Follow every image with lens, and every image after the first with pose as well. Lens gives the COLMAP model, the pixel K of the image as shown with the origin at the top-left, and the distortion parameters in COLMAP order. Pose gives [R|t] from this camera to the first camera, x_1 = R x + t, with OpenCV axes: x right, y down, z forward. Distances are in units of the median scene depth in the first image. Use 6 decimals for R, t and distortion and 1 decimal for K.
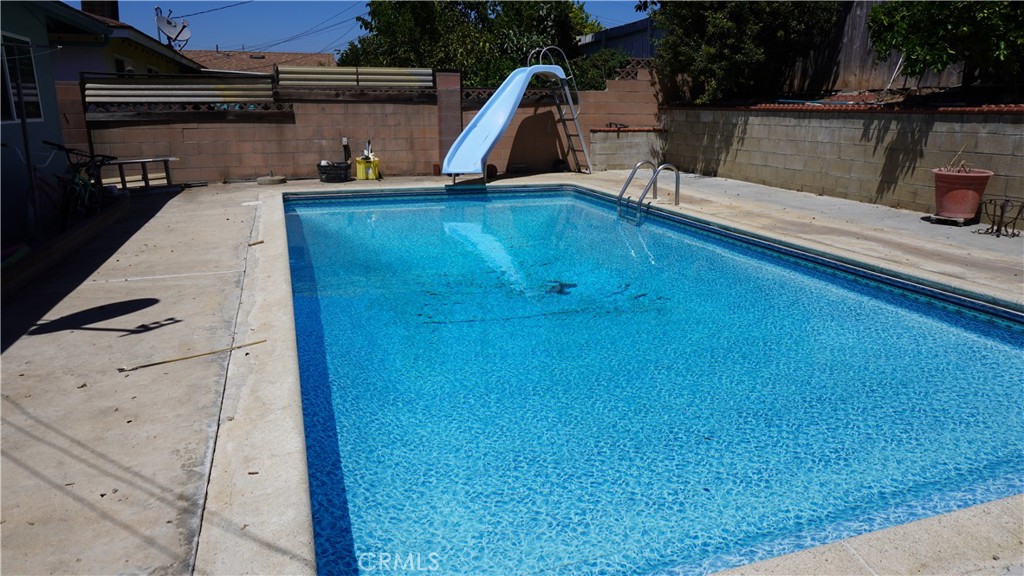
lens RADIAL K [[677.4, 0, 514.0], [0, 677.4, 292.6], [0, 0, 1]] dist [-0.055461, 0.043384]
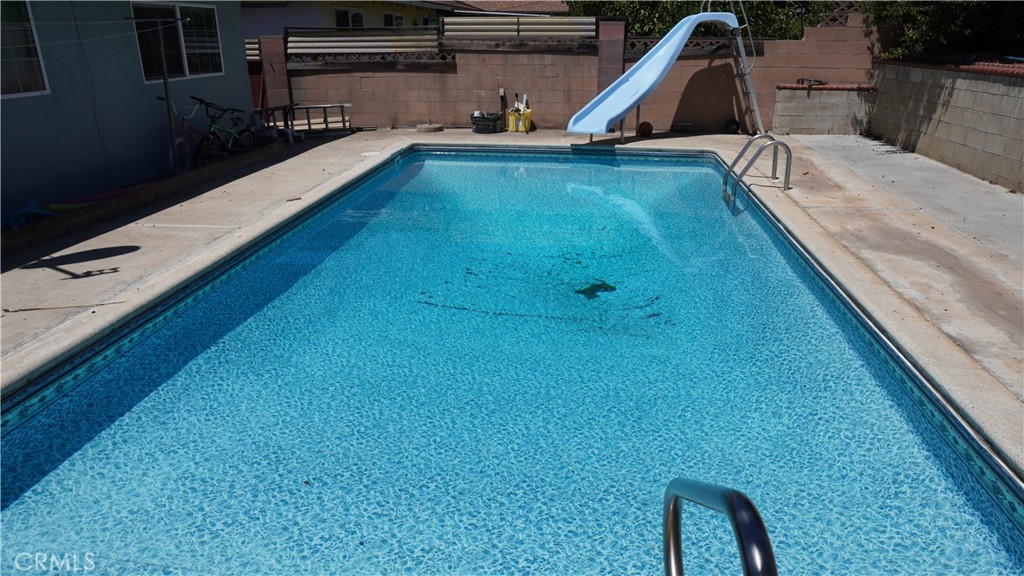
lens RADIAL K [[677.4, 0, 514.0], [0, 677.4, 292.6], [0, 0, 1]] dist [-0.055461, 0.043384]
pose [[0.899223, 0.151833, -0.410297, 0.235974], [-0.111624, 0.986430, 0.120396, -0.052760], [0.423010, -0.062464, 0.903970, 0.072740]]
